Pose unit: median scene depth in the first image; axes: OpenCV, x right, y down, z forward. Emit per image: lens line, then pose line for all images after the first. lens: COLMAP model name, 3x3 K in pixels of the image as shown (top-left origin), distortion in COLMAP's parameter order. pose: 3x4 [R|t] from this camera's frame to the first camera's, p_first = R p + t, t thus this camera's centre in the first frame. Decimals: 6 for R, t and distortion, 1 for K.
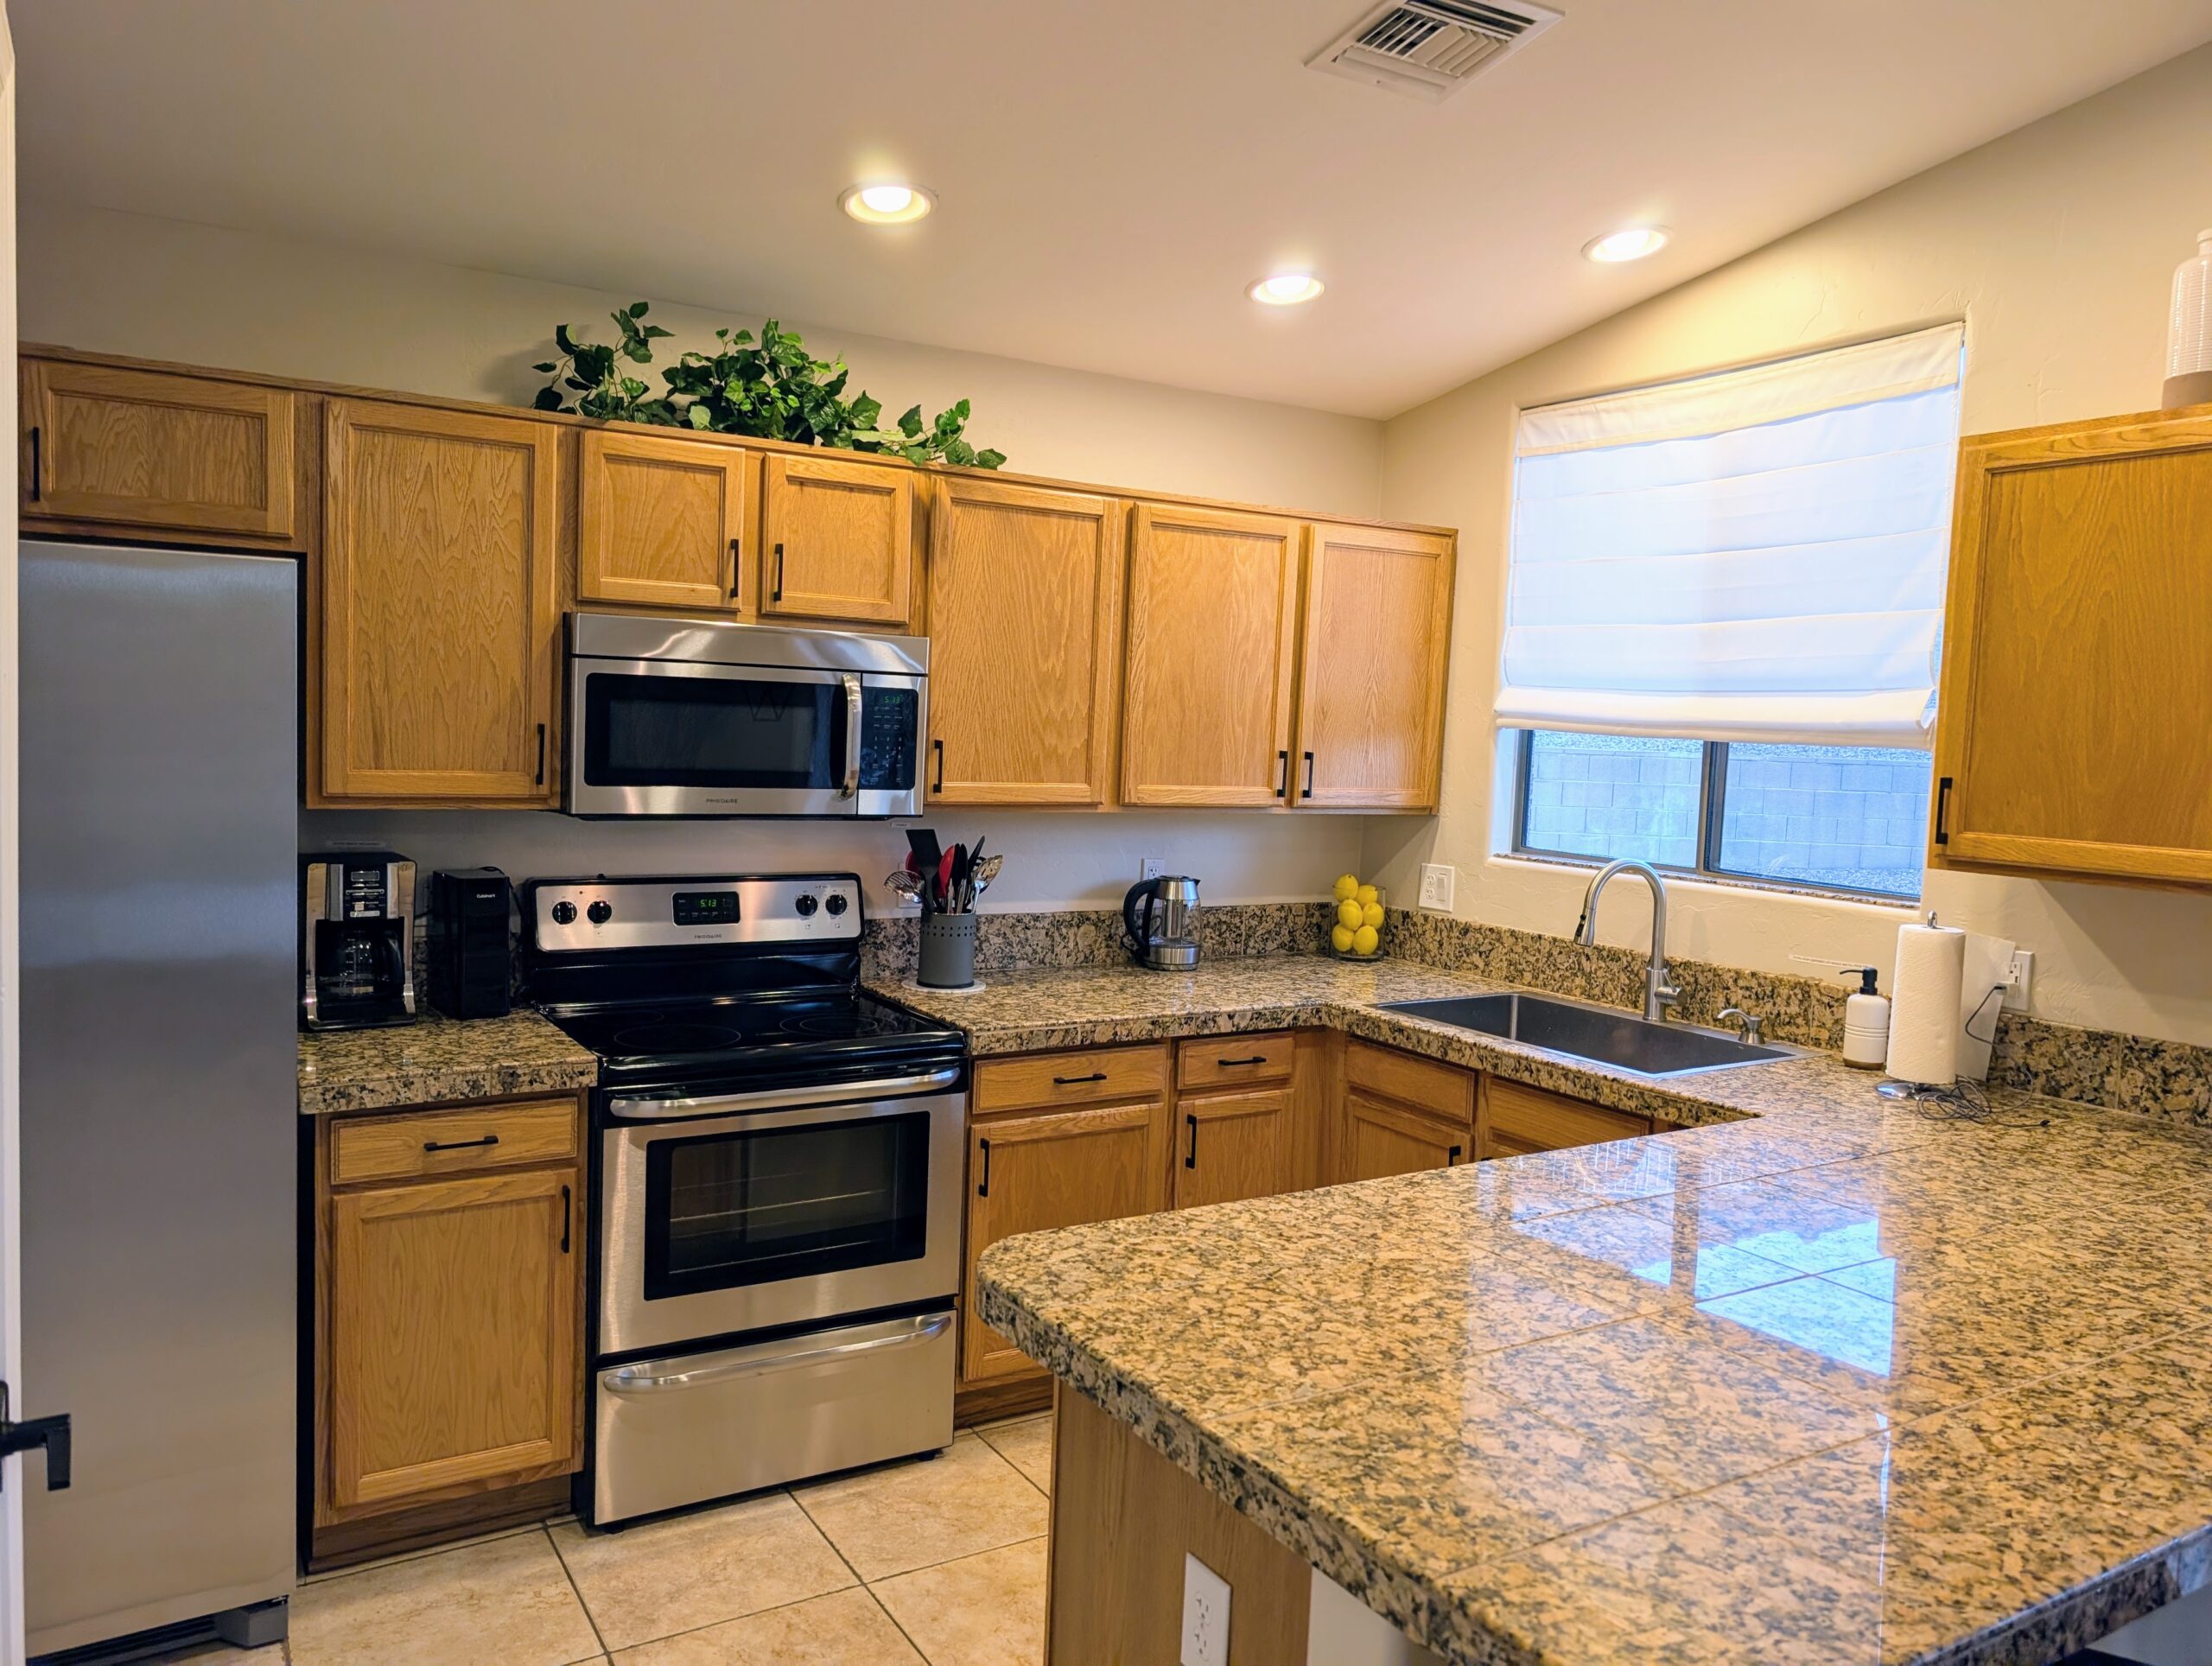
lens RADIAL K [[1592.8, 0, 1101.9], [0, 1592.8, 836.9], [0, 0, 1]] dist [0.046163, -0.043374]
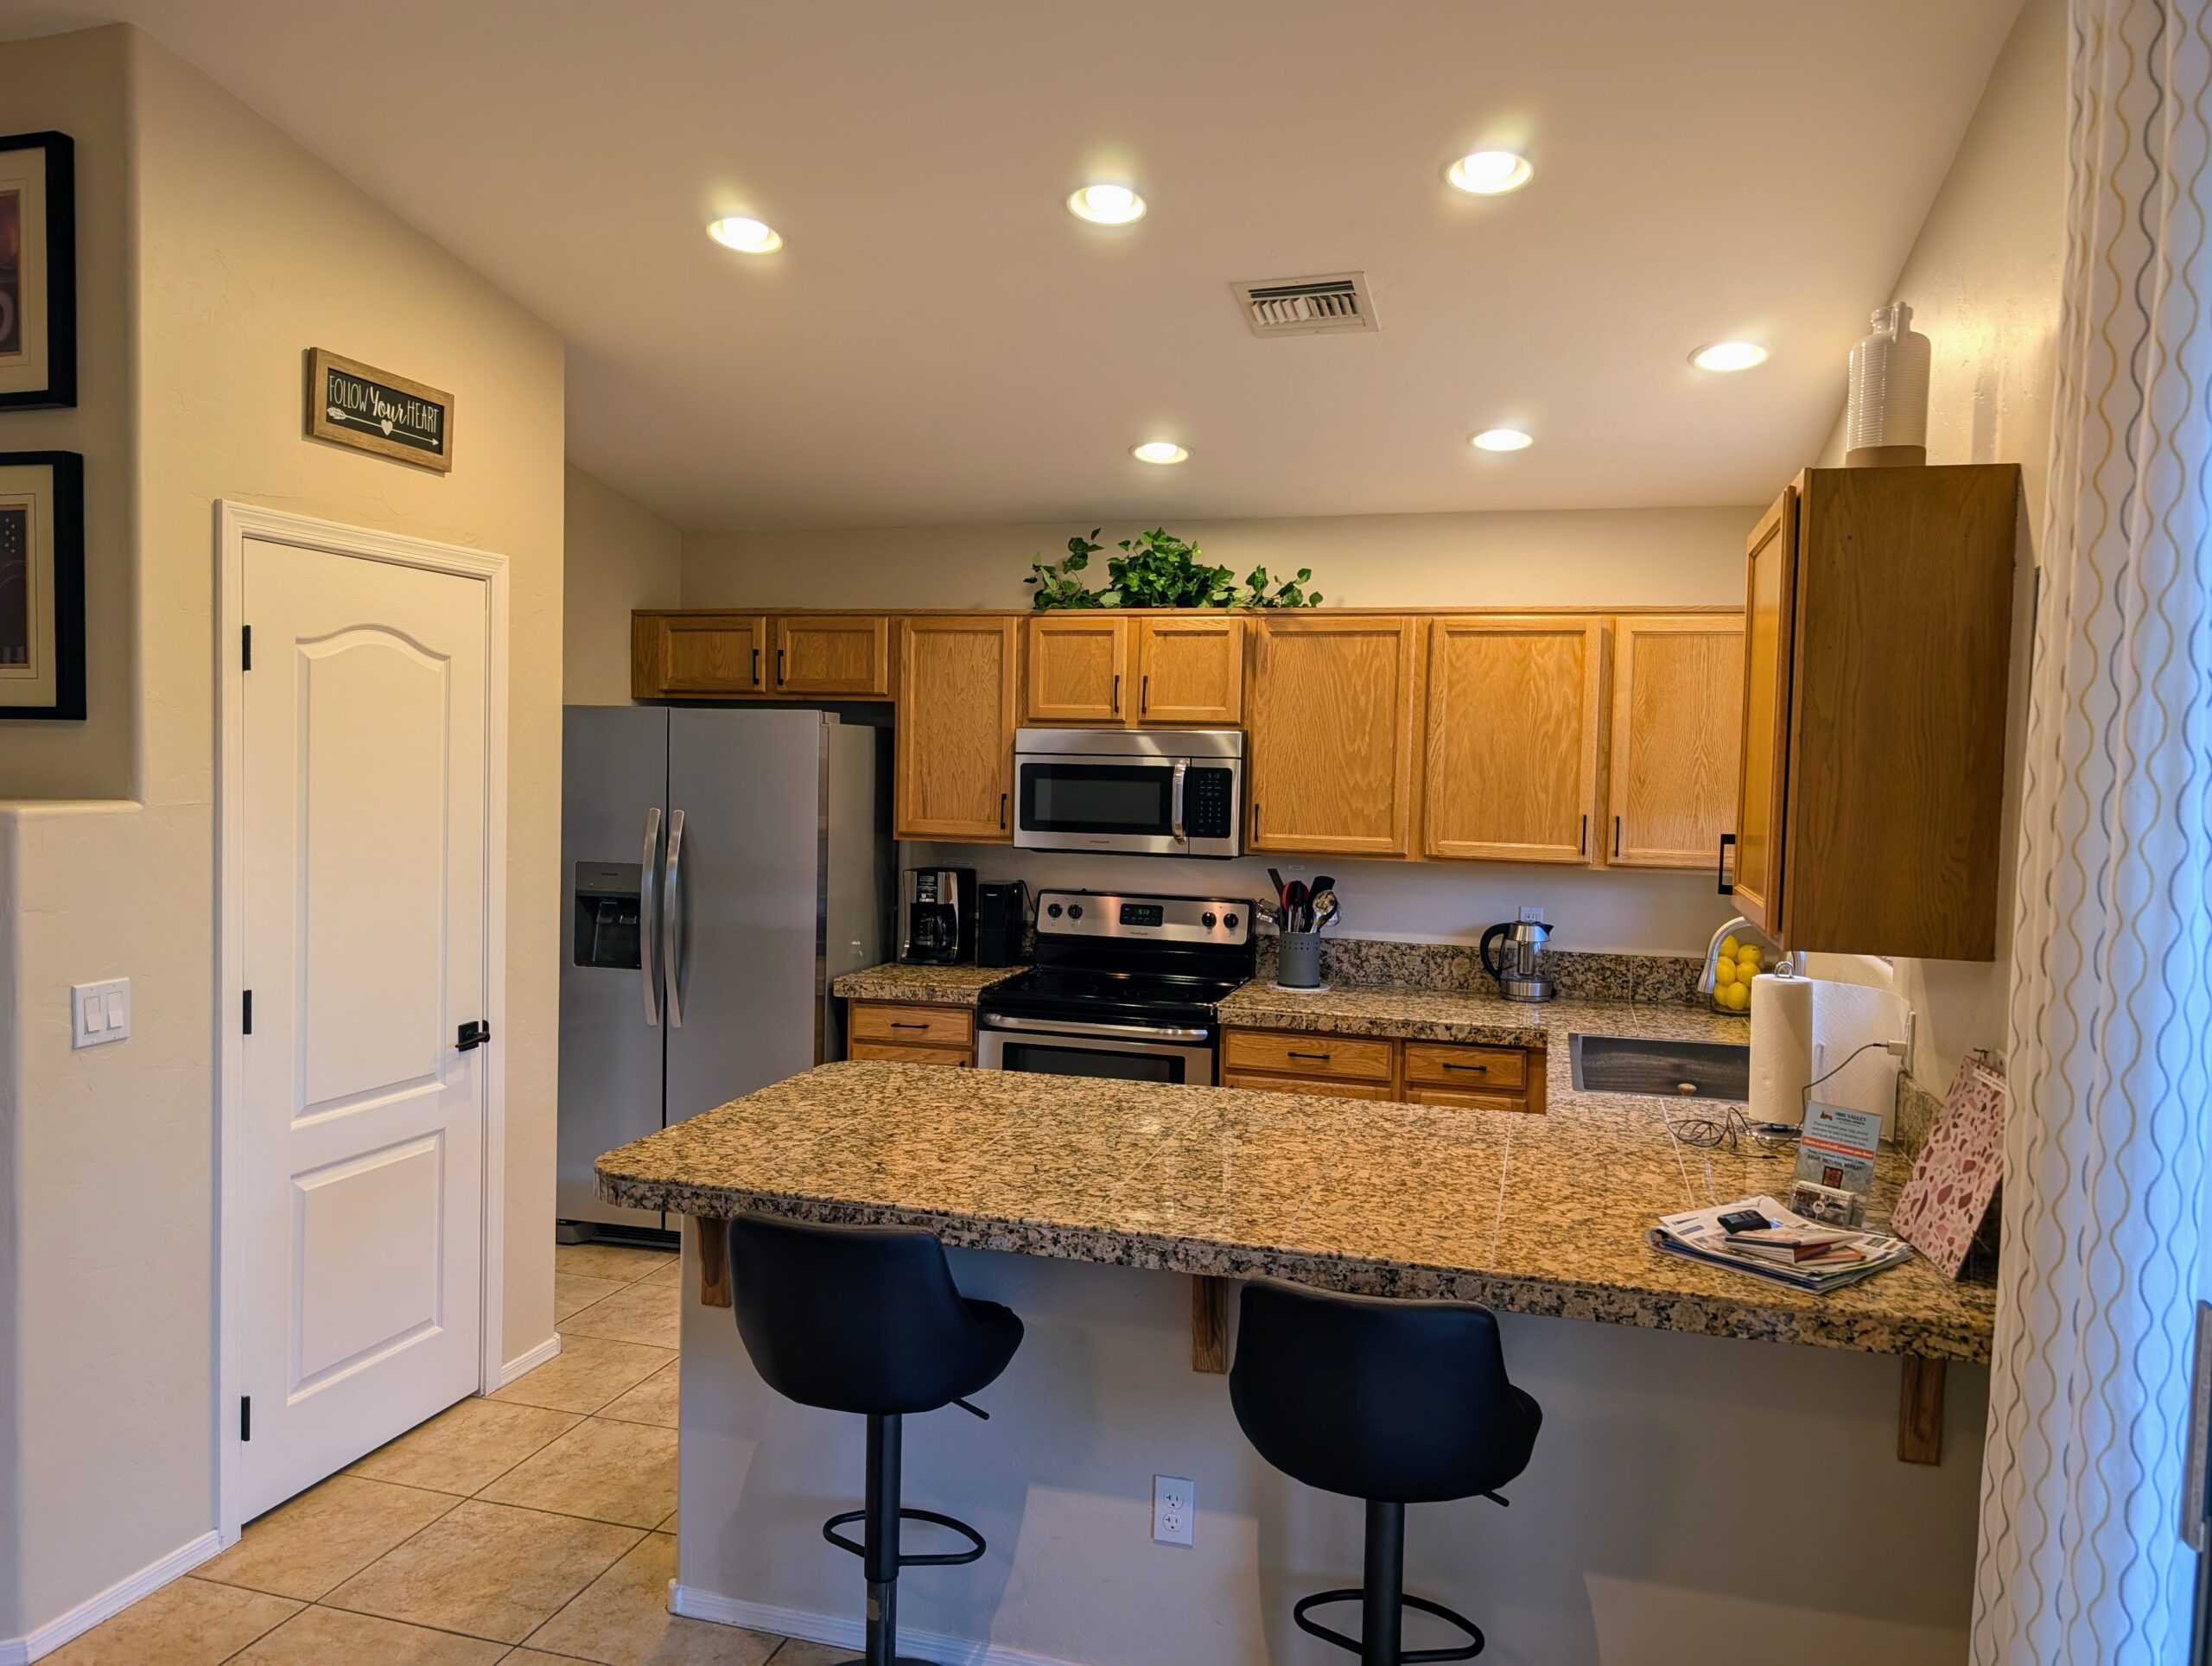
lens RADIAL K [[1592.8, 0, 1073.6], [0, 1592.8, 826.4], [0, 0, 1]] dist [0.046163, -0.043374]
pose [[0.665358, 0.010098, -0.746456, 0.843317], [-0.053489, 0.997983, -0.034177, 0.015618], [0.744606, 0.062667, 0.664556, -0.048962]]
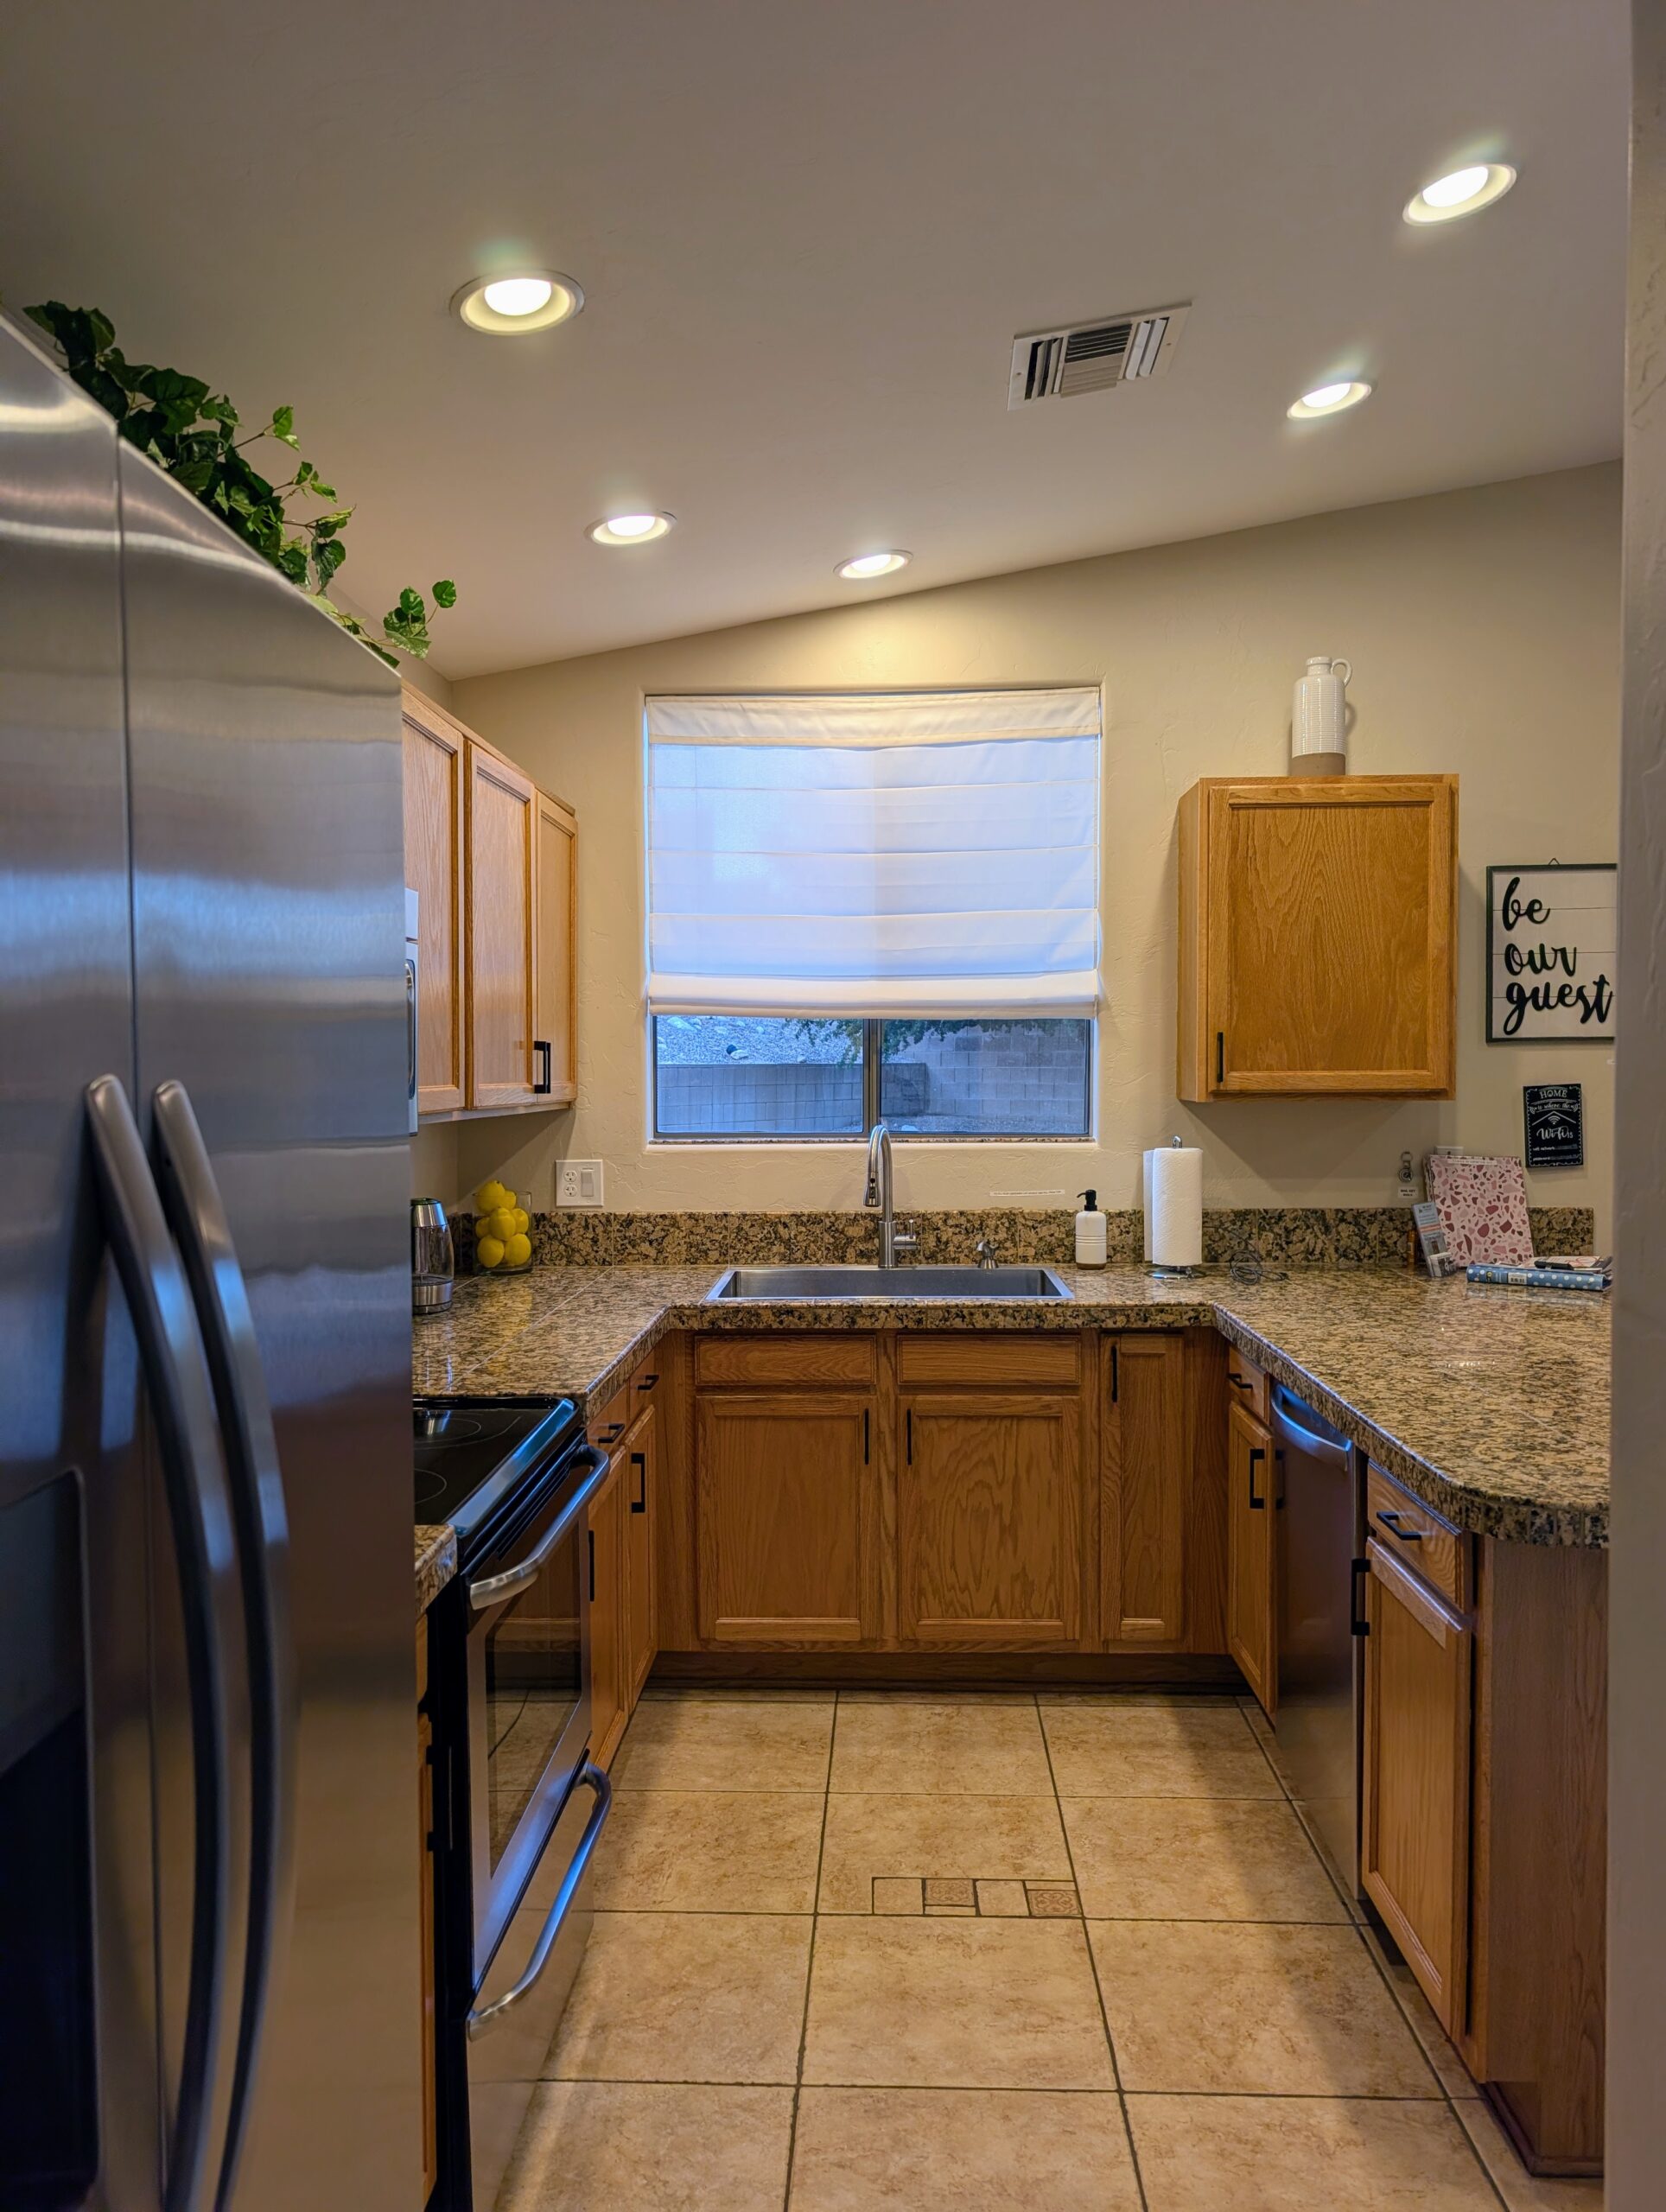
lens RADIAL K [[1592.8, 0, 805.2], [0, 1592.8, 1149.4], [0, 0, 1]] dist [0.046163, -0.043374]
pose [[0.555396, -0.082564, 0.827477, -0.631370], [0.087509, 0.995337, 0.040577, -0.019137], [-0.826969, 0.049876, 0.560031, 0.441698]]
